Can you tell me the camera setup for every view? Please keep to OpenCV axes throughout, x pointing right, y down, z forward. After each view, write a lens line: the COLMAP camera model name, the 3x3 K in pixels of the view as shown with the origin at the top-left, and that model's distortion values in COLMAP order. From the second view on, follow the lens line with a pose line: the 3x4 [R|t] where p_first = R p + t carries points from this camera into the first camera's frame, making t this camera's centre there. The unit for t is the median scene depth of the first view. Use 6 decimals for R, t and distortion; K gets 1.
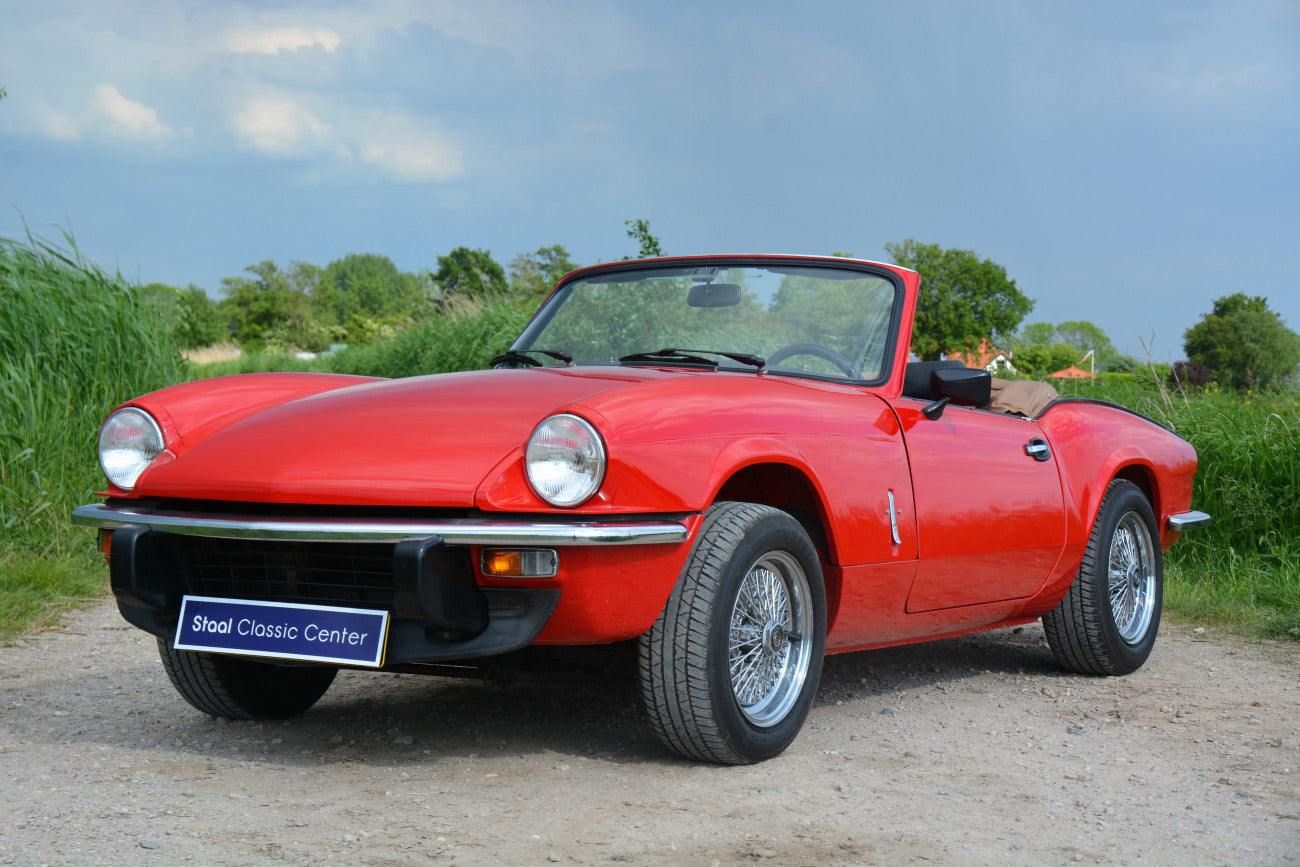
lens RADIAL K [[2508.2, 0, 587.8], [0, 2508.2, 432.8], [0, 0, 1]] dist [0.164812, 0.039868]
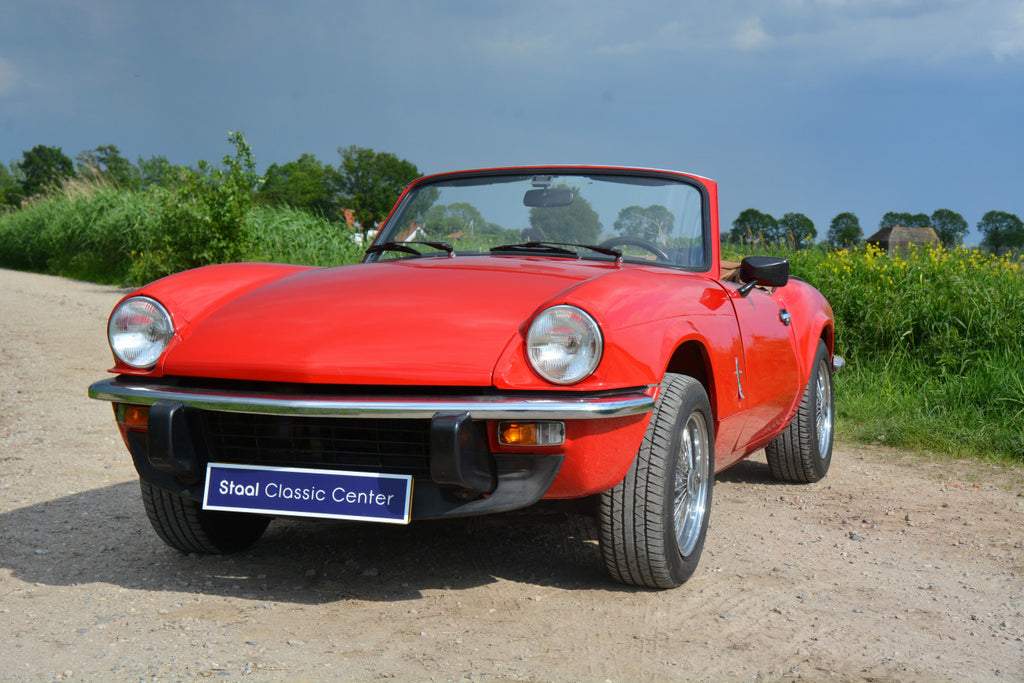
lens RADIAL K [[1663.1, 0, 475.0], [0, 1663.1, 340.4], [0, 0, 1]] dist [0.208027, 0.084614]
pose [[0.979015, -0.013905, 0.203311, -0.198342], [0.005741, 0.999155, 0.040694, -0.022039], [-0.203705, -0.038673, 0.978268, 0.231975]]
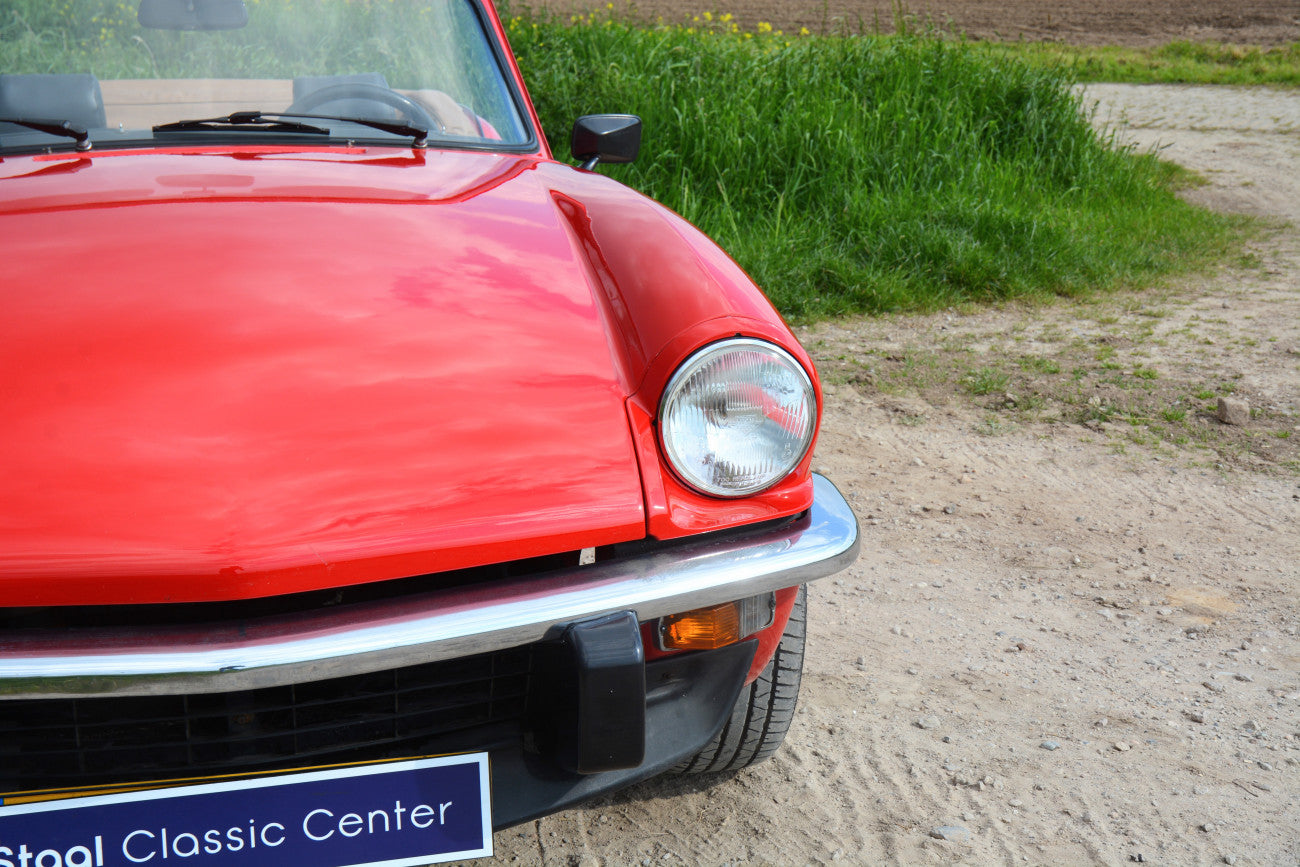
lens RADIAL K [[1868.1, 0, 650.0], [0, 1868.1, 433.5], [0, 0, 1]] dist [0.039122, 0.403912]
pose [[0.695395, -0.196808, 0.691153, -0.301658], [0.022797, 0.967325, 0.252512, -0.088918], [-0.718266, -0.159840, 0.677159, 0.689742]]
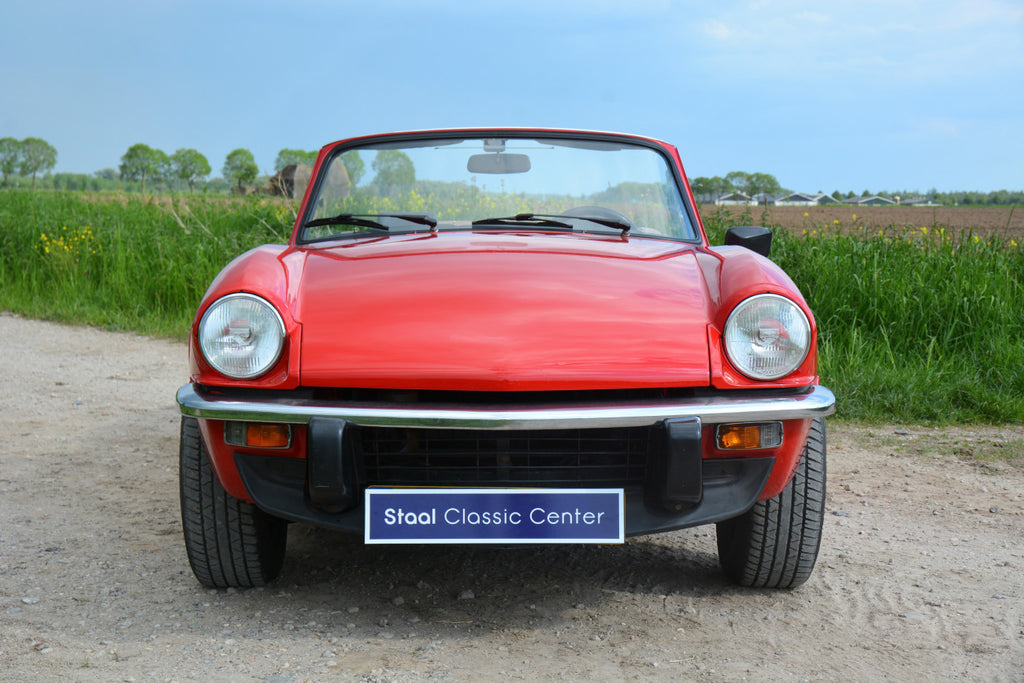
lens RADIAL K [[1821.1, 0, 523.8], [0, 1821.1, 342.9], [0, 0, 1]] dist [0.216469, -0.150888]
pose [[0.832391, -0.056100, 0.551343, -0.504440], [0.017051, 0.996985, 0.075703, -0.045495], [-0.553927, -0.053613, 0.830837, 0.382873]]
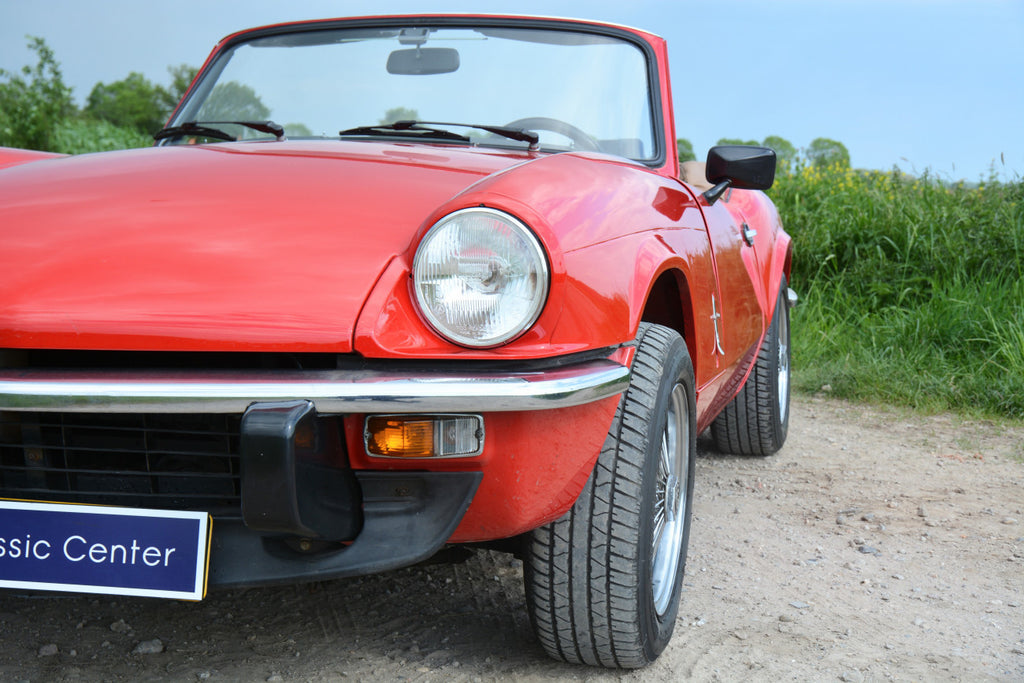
lens RADIAL K [[1663.1, 0, 475.0], [0, 1663.1, 340.4], [0, 0, 1]] dist [0.208027, 0.084614]
pose [[0.954893, -0.030019, 0.295428, -0.134564], [0.004909, 0.996337, 0.085373, -0.009835], [-0.296909, -0.080072, 0.951543, 0.548419]]
